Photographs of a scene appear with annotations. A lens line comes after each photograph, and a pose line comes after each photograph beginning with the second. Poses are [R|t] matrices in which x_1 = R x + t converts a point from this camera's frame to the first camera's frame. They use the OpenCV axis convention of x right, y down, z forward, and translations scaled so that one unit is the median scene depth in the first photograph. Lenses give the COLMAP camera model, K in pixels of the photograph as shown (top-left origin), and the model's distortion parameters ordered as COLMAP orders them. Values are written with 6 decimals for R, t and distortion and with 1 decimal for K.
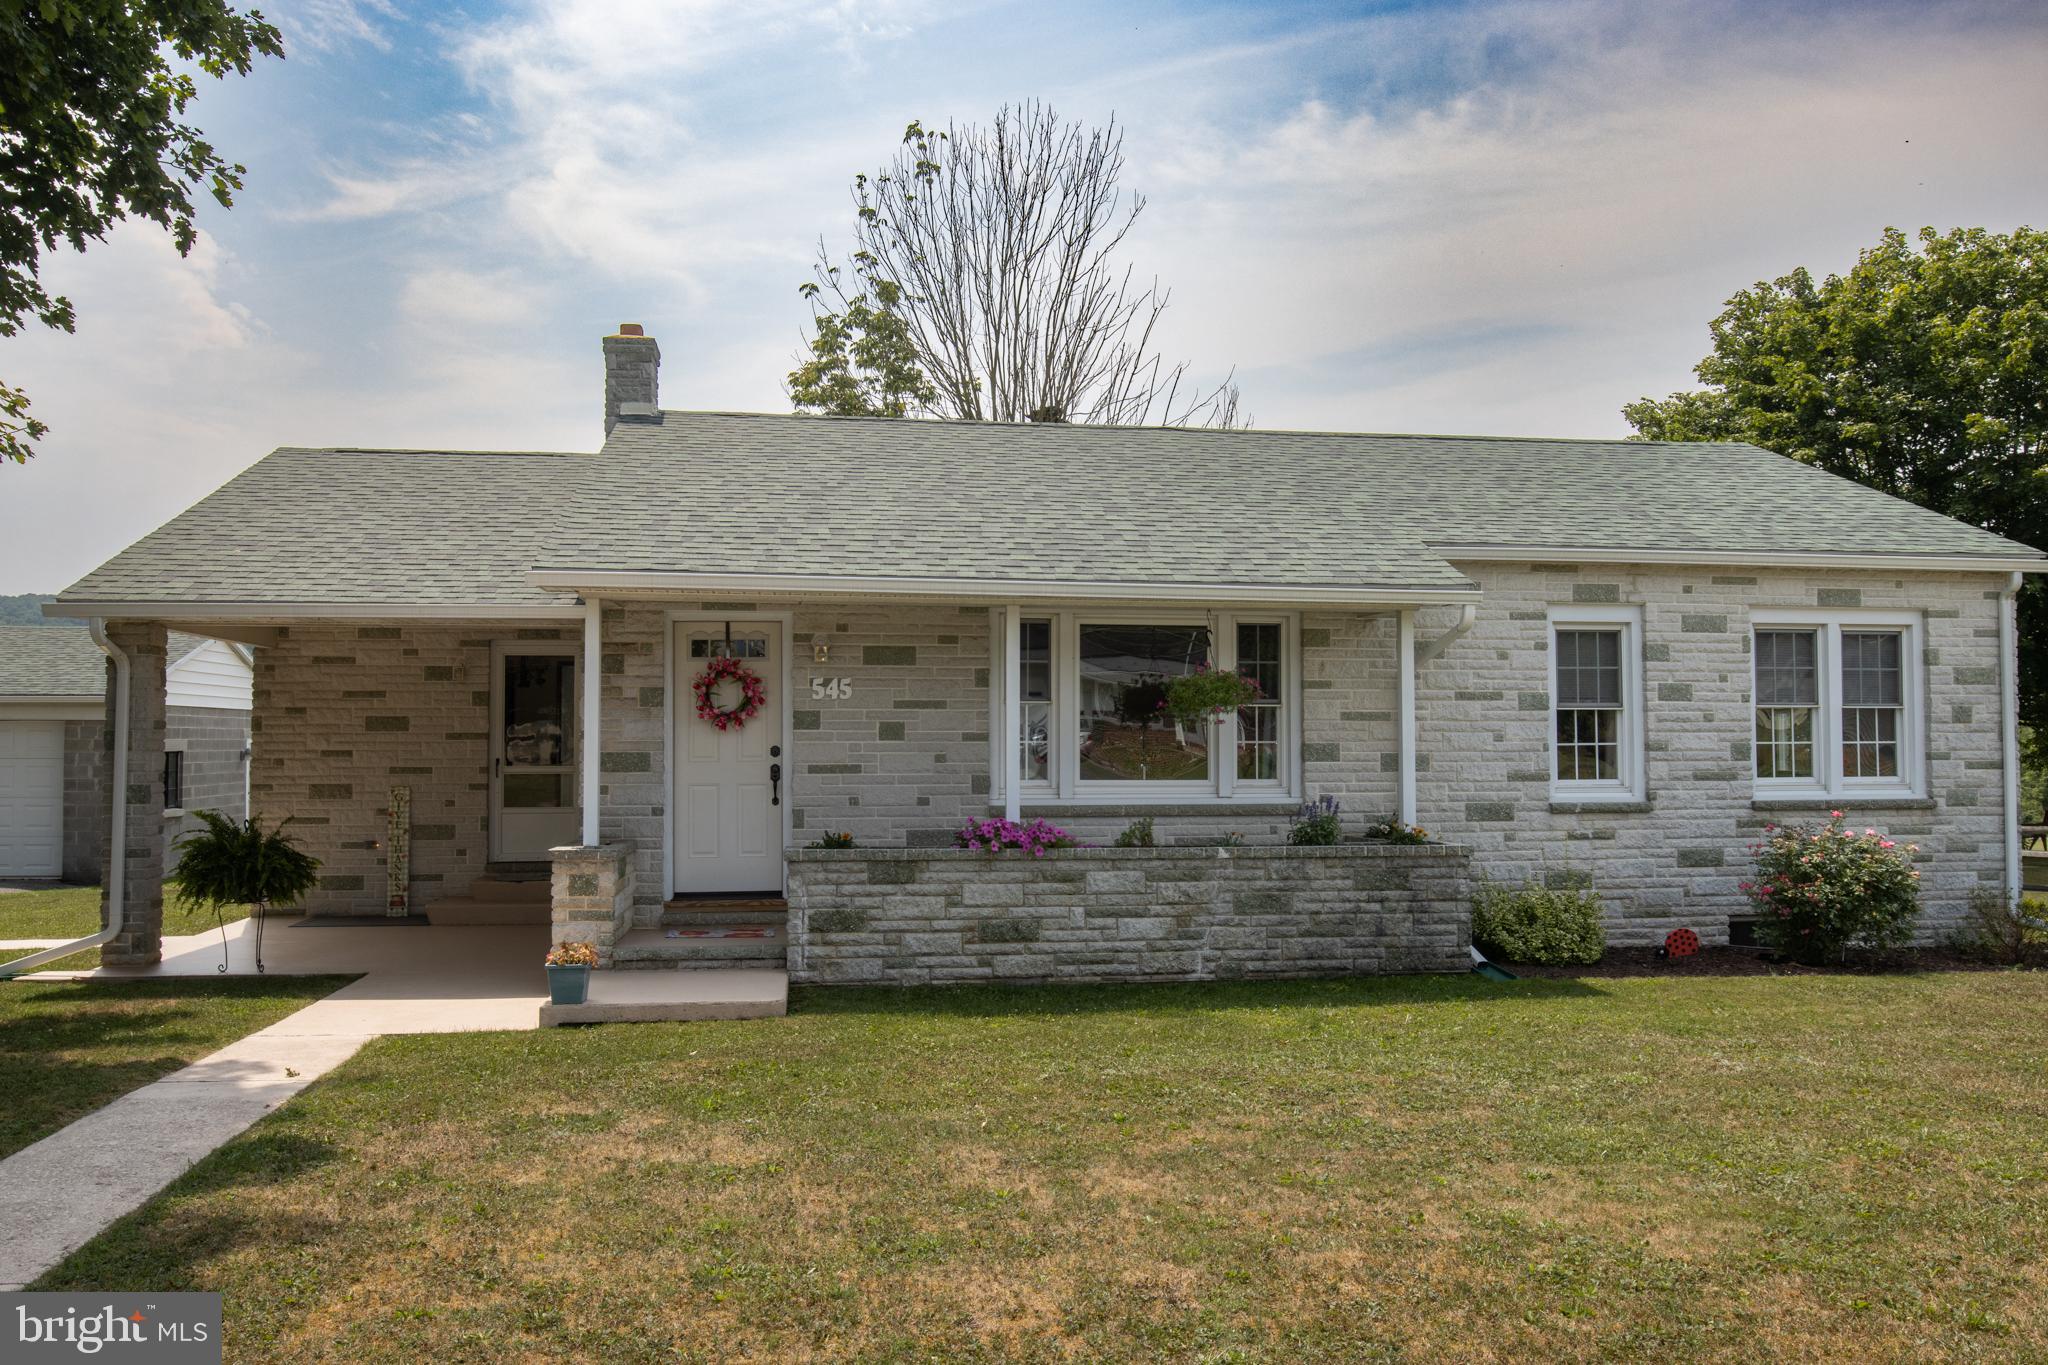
lens RADIAL K [[1545.5, 0, 1001.3], [0, 1545.5, 687.6], [0, 0, 1]] dist [-0.031756, -0.005894]
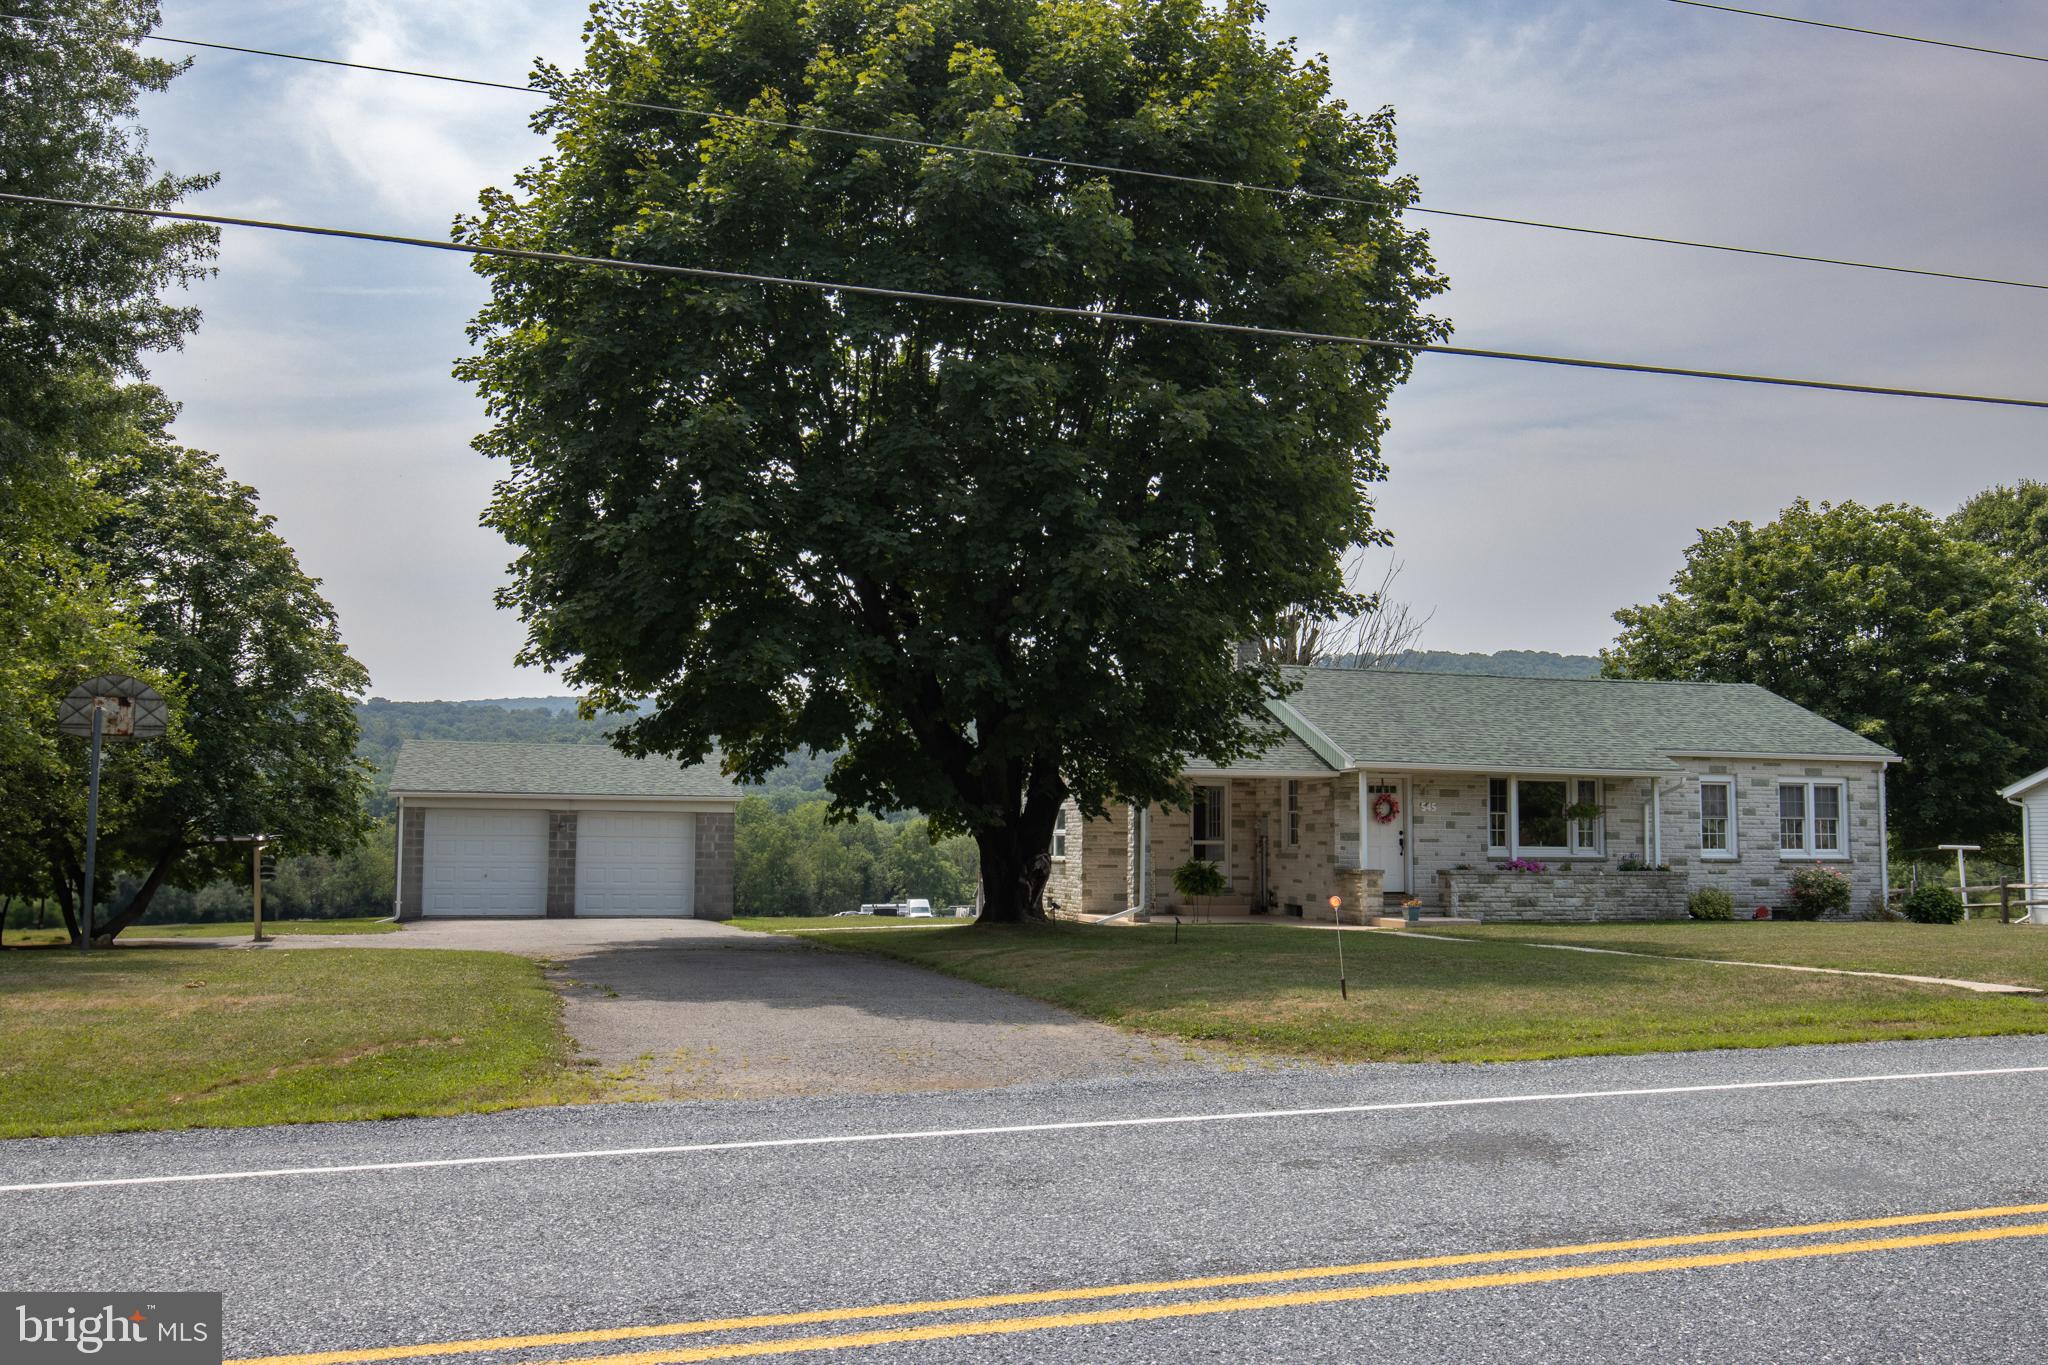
lens RADIAL K [[1767.3, 0, 1024.0], [0, 1767.3, 682.5], [0, 0, 1]] dist [-0.013526, -0.009110]
pose [[0.989995, 0.022055, 0.139370, -1.048286], [-0.014460, 0.998366, -0.055275, -0.029603], [-0.140362, 0.052707, 0.988696, -1.534377]]
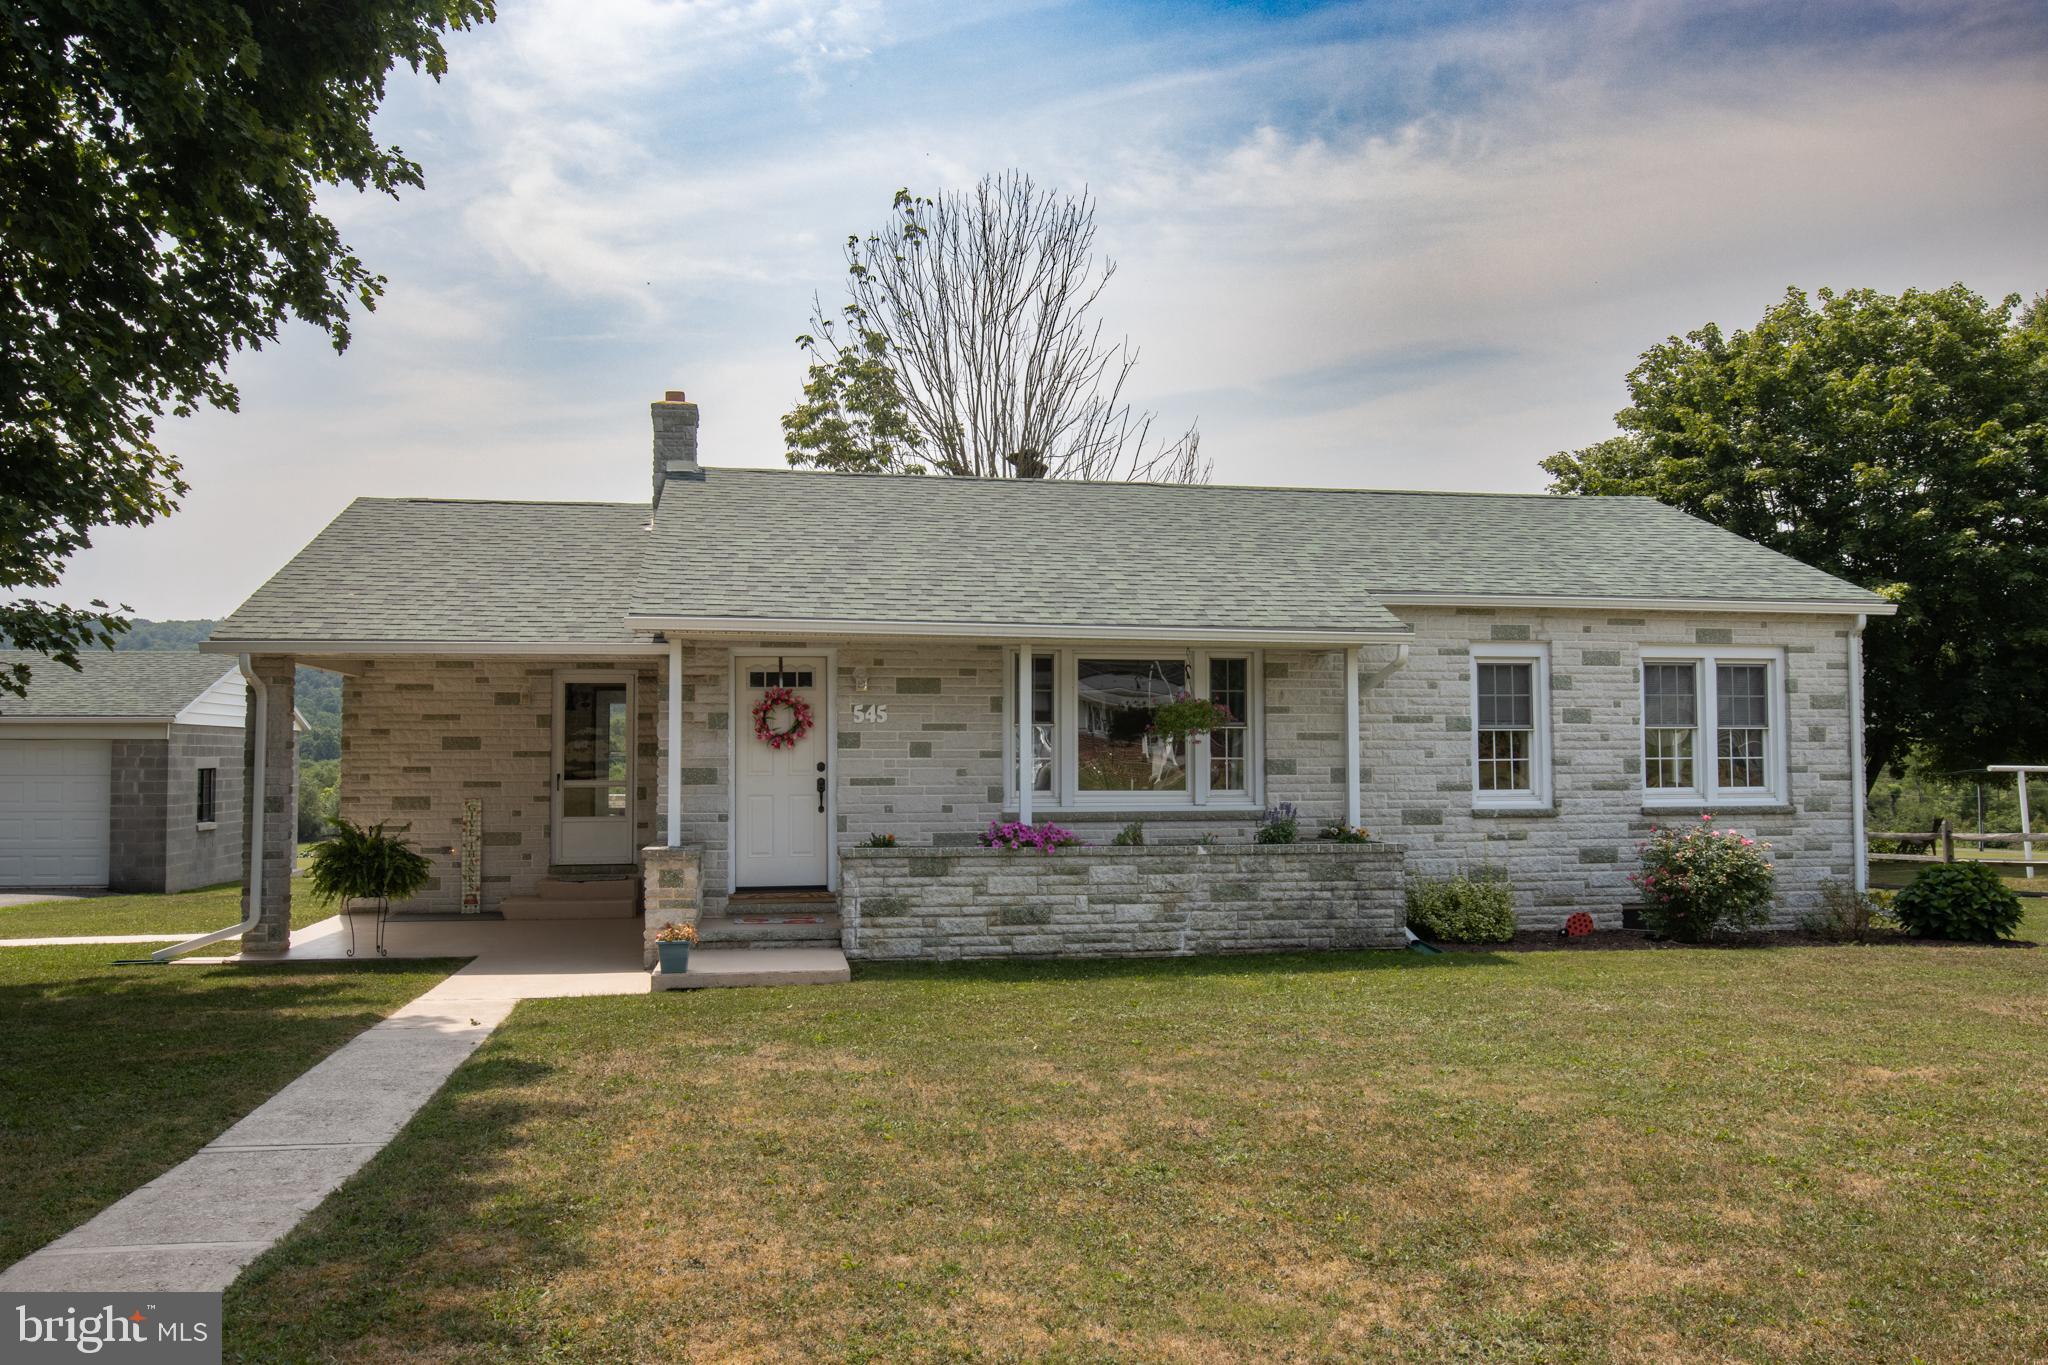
lens RADIAL K [[1531.3, 0, 1007.9], [0, 1531.3, 687.8], [0, 0, 1]] dist [-0.033344, 0.001148]
pose [[0.999408, 0.000221, 0.034389, -0.041745], [0.000161, 0.999938, -0.011119, -0.005767], [-0.034390, 0.011118, 0.999347, -0.164004]]
